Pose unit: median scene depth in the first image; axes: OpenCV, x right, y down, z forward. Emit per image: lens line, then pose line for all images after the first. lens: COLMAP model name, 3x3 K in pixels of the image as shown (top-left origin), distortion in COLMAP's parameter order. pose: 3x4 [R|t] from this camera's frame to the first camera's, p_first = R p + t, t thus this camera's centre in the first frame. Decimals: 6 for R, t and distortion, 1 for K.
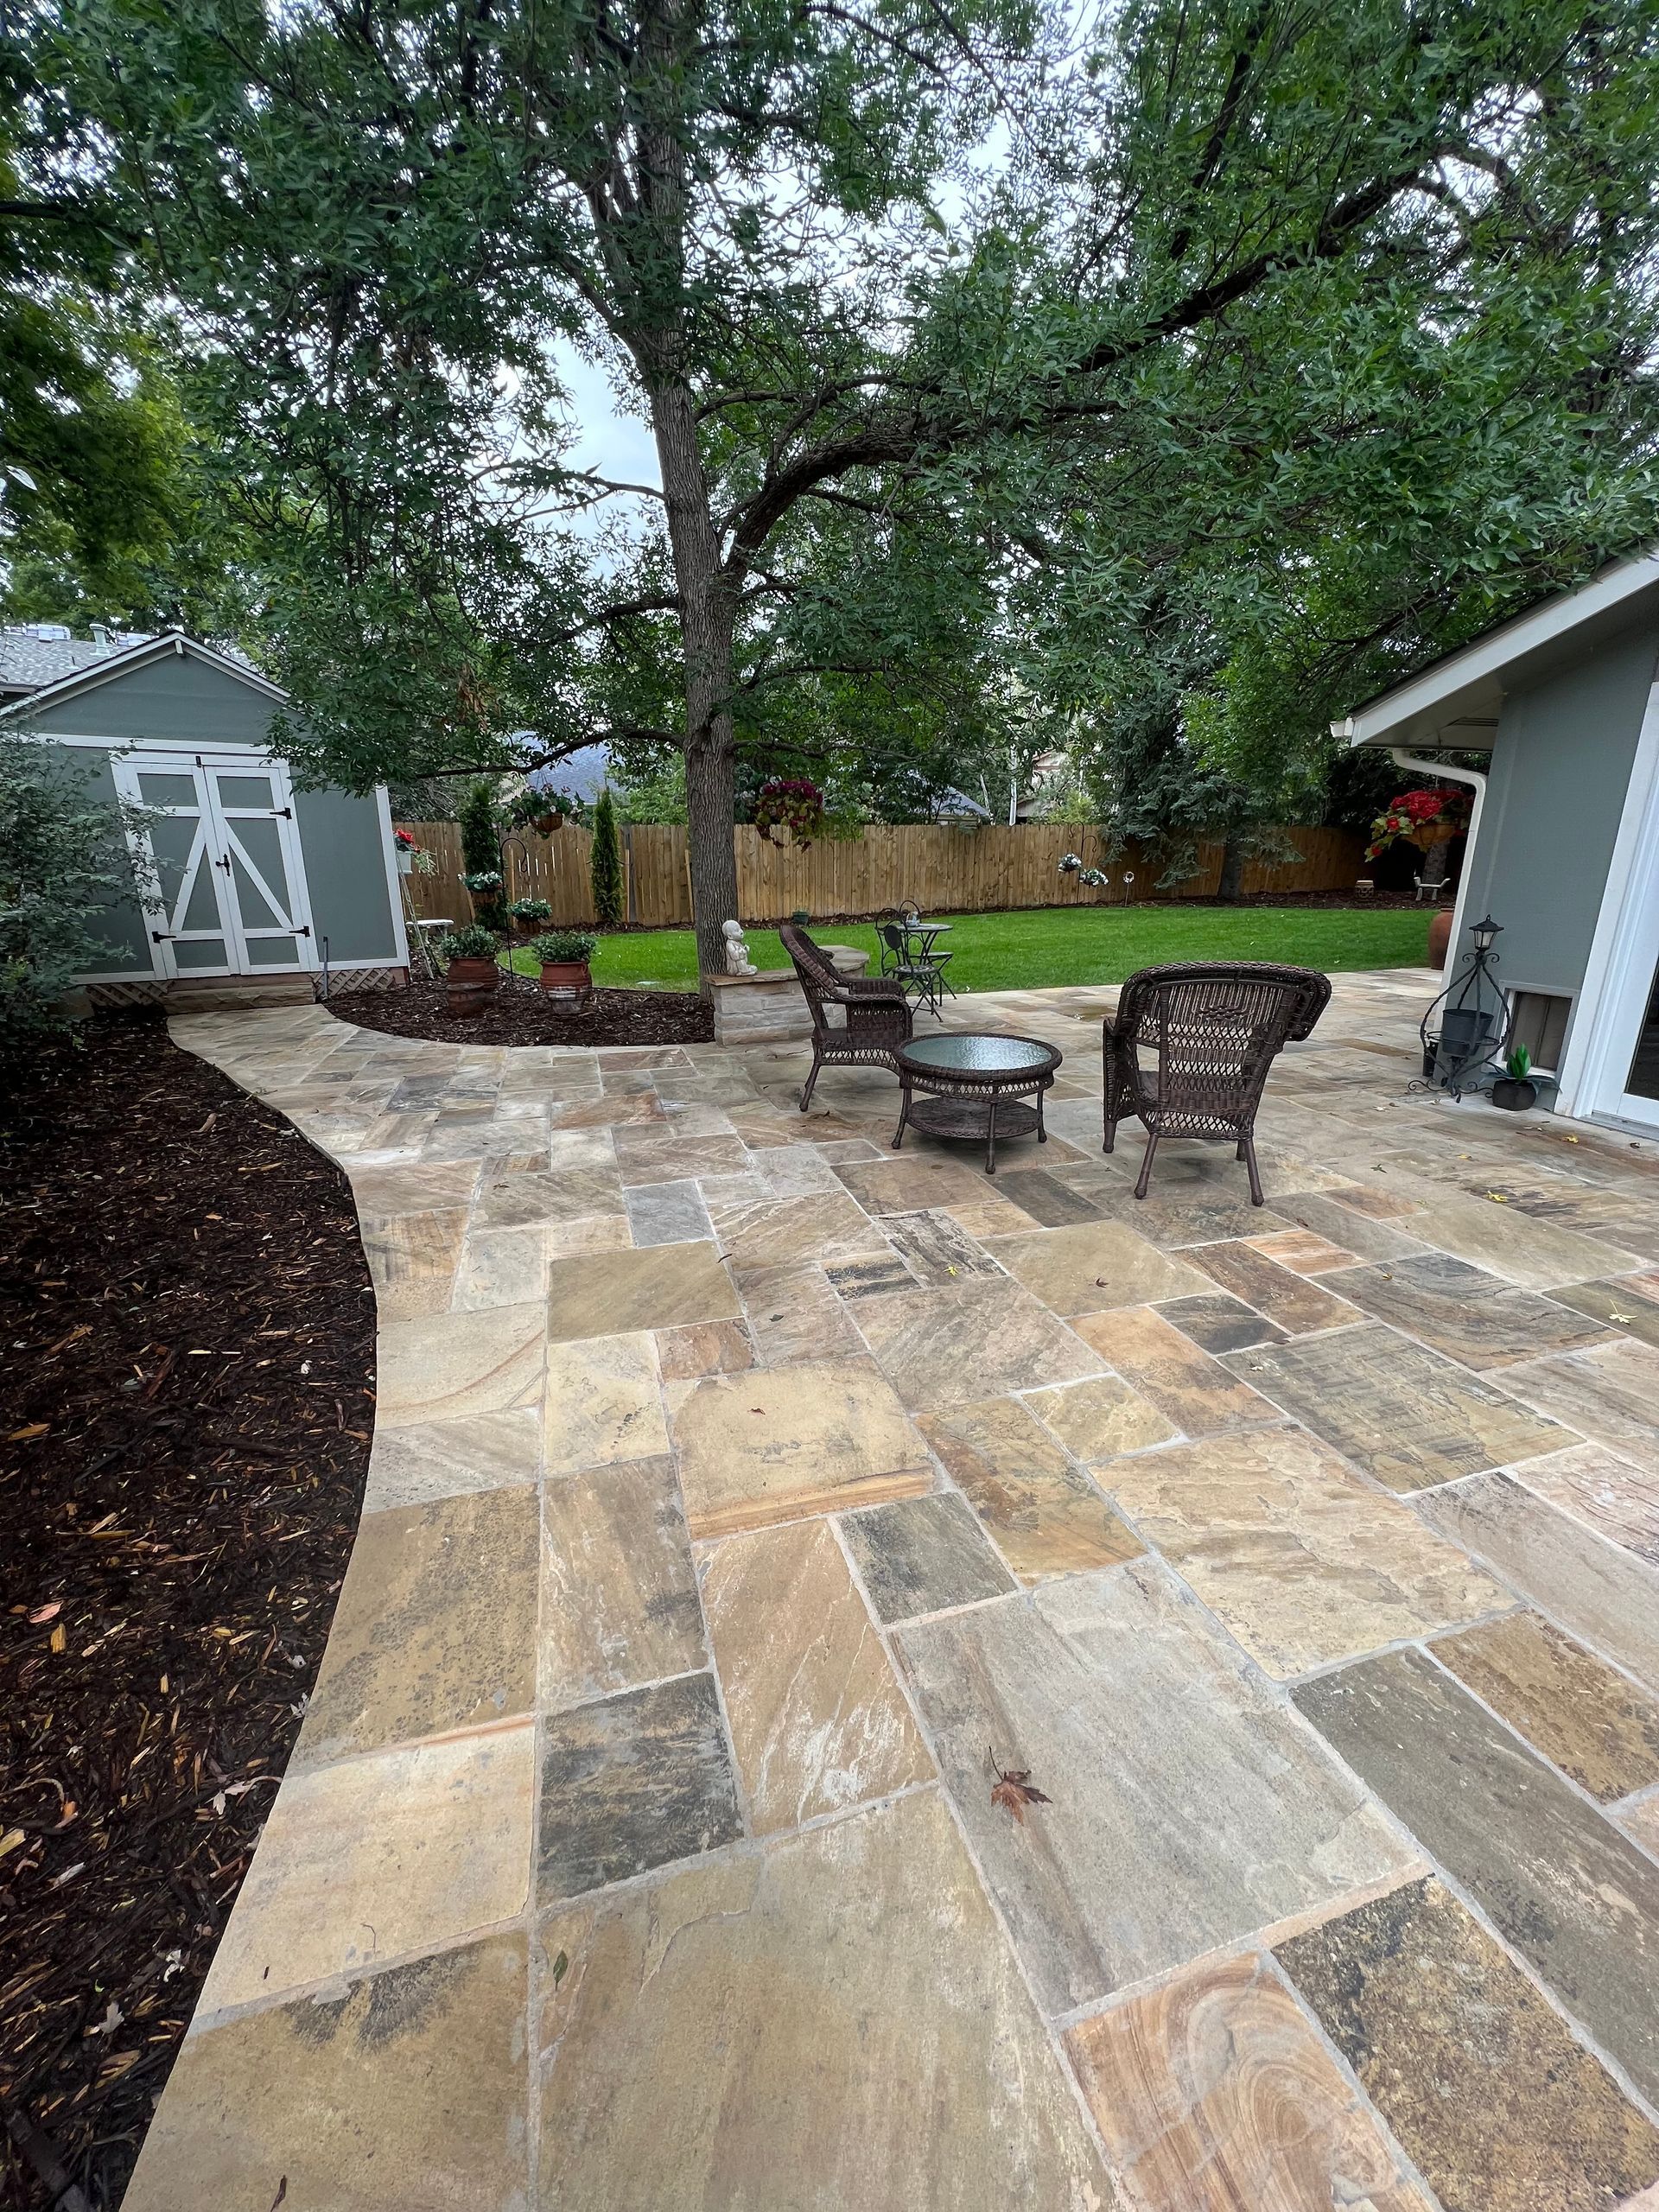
lens RADIAL K [[886.2, 0, 832.2], [0, 886.2, 1104.9], [0, 0, 1]] dist [-0.002327, 0.000168]
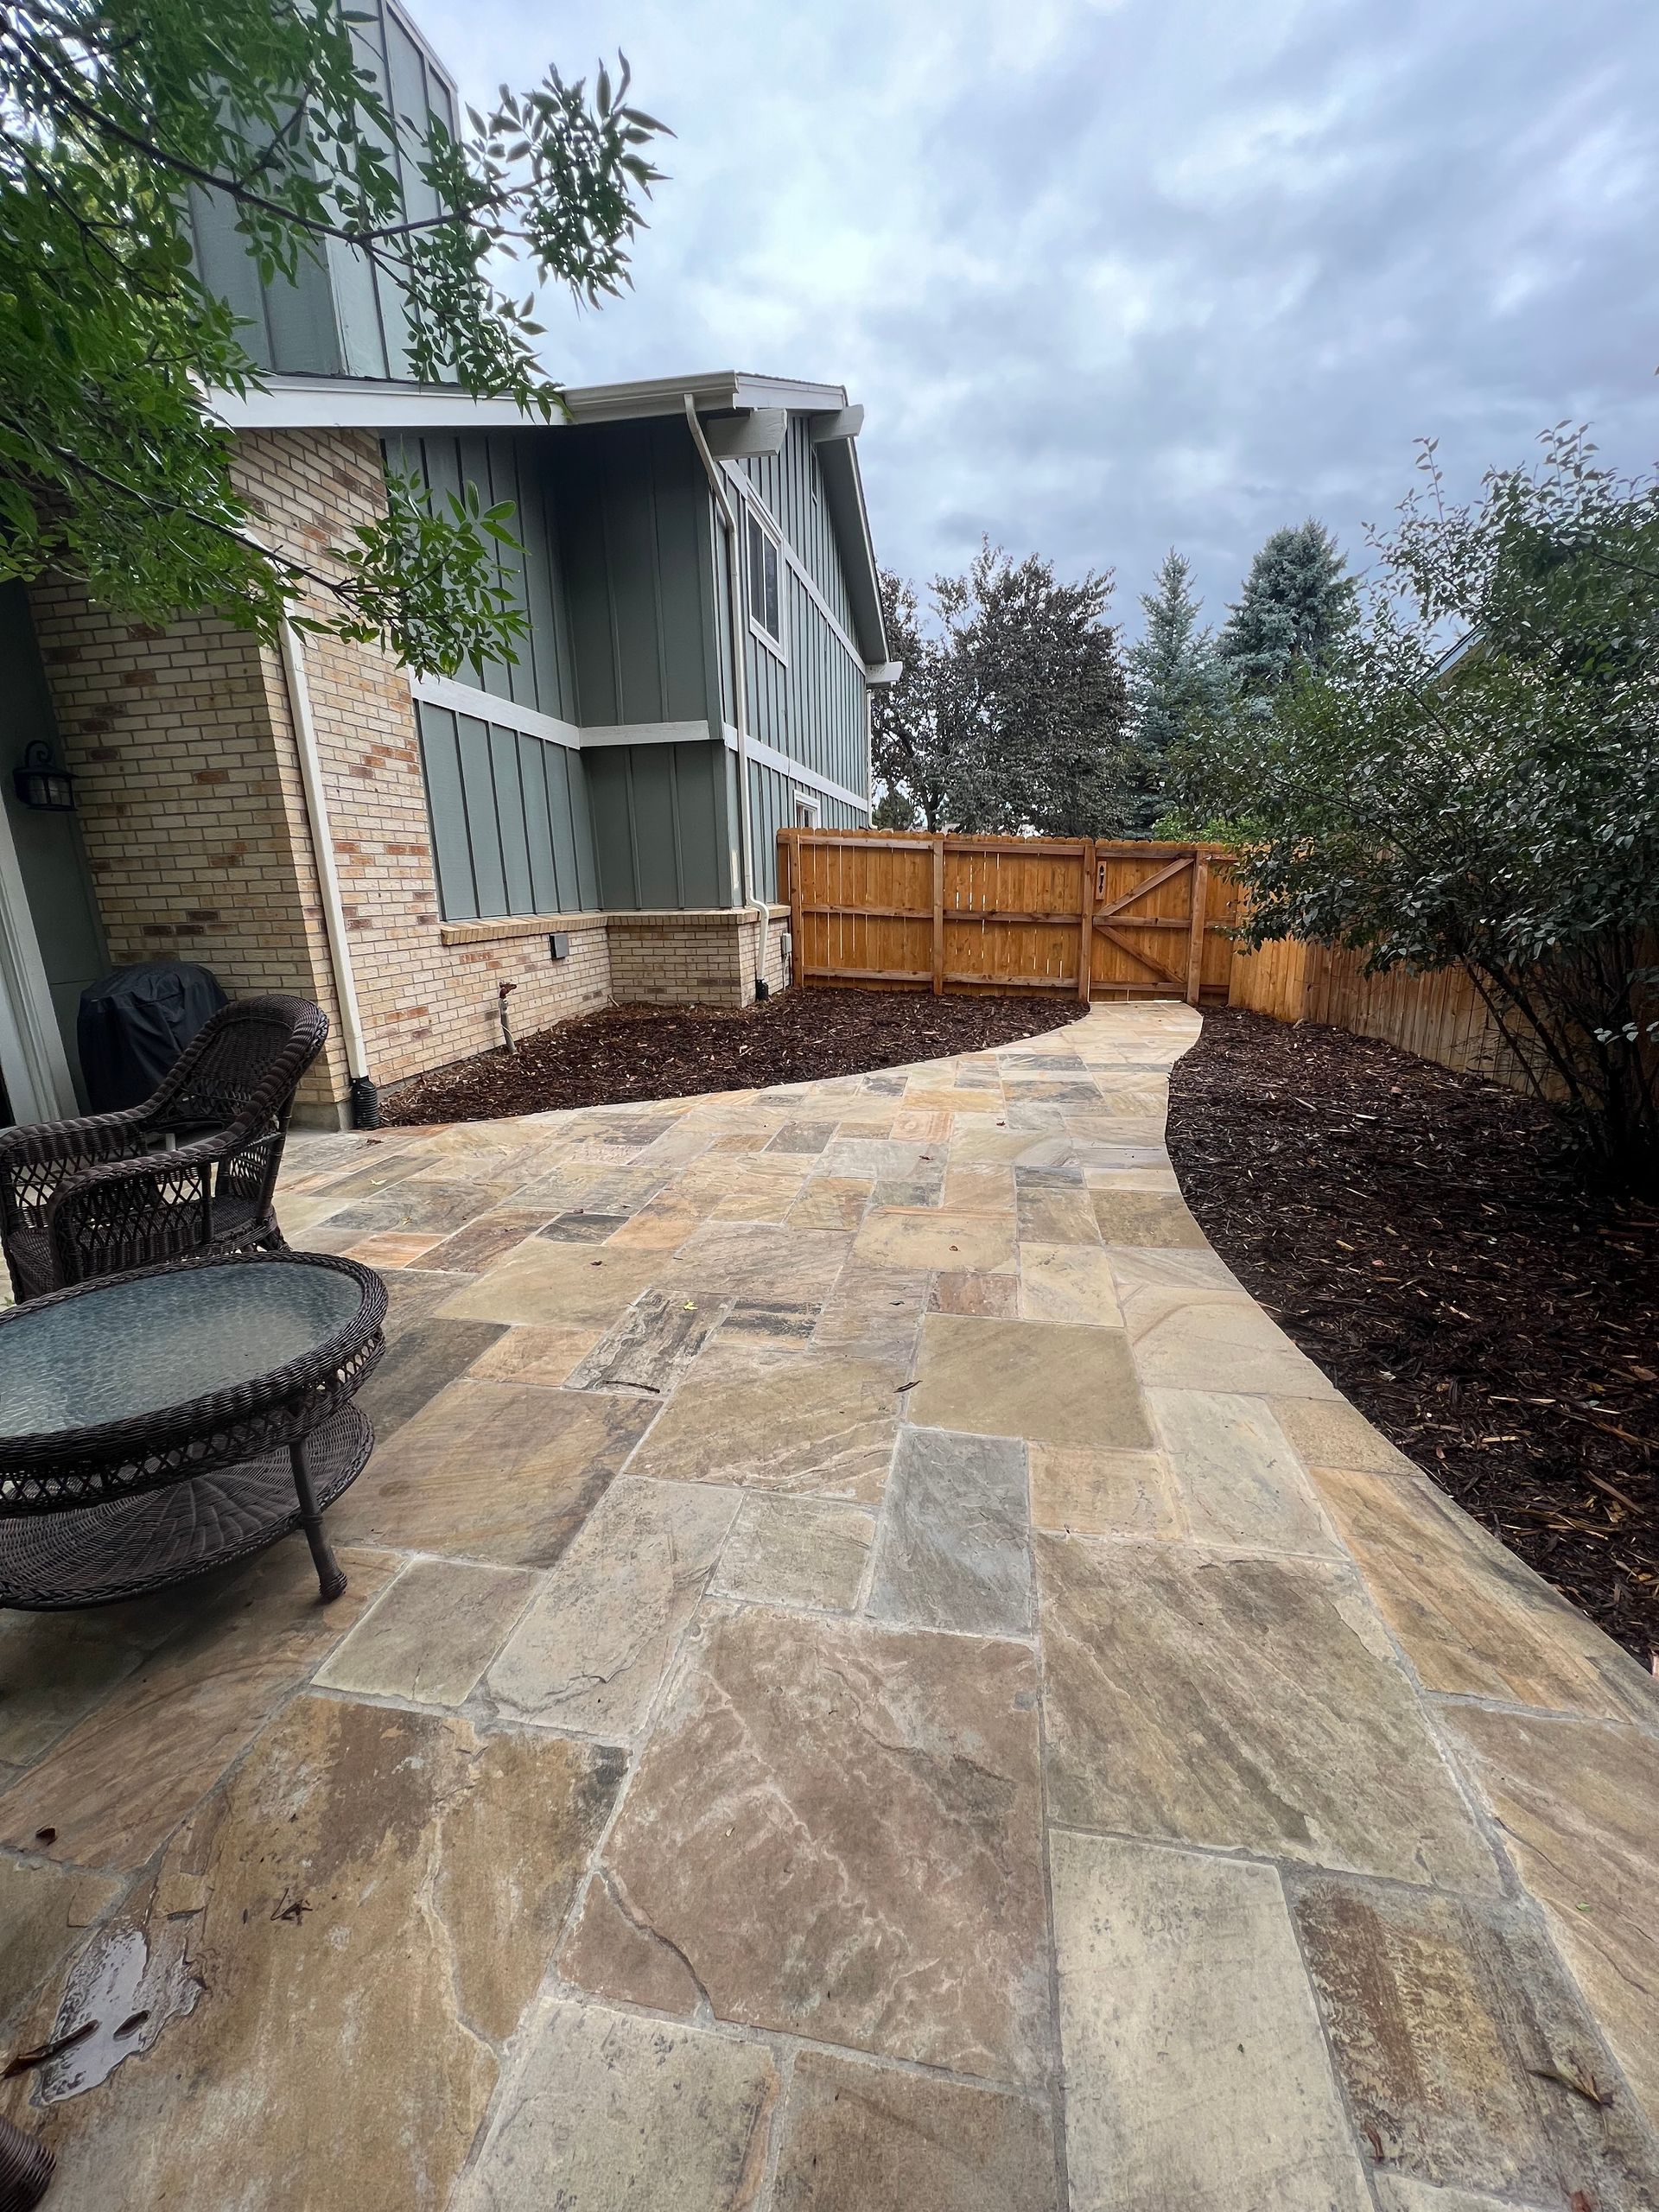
lens RADIAL K [[886.2, 0, 830.5], [0, 886.2, 1108.1], [0, 0, 1]] dist [-0.002327, 0.000168]
pose [[-0.890195, -0.089155, 0.446772, -0.396191], [0.149699, 0.868969, 0.471682, -0.410885], [-0.430283, 0.486770, -0.760205, 1.567050]]
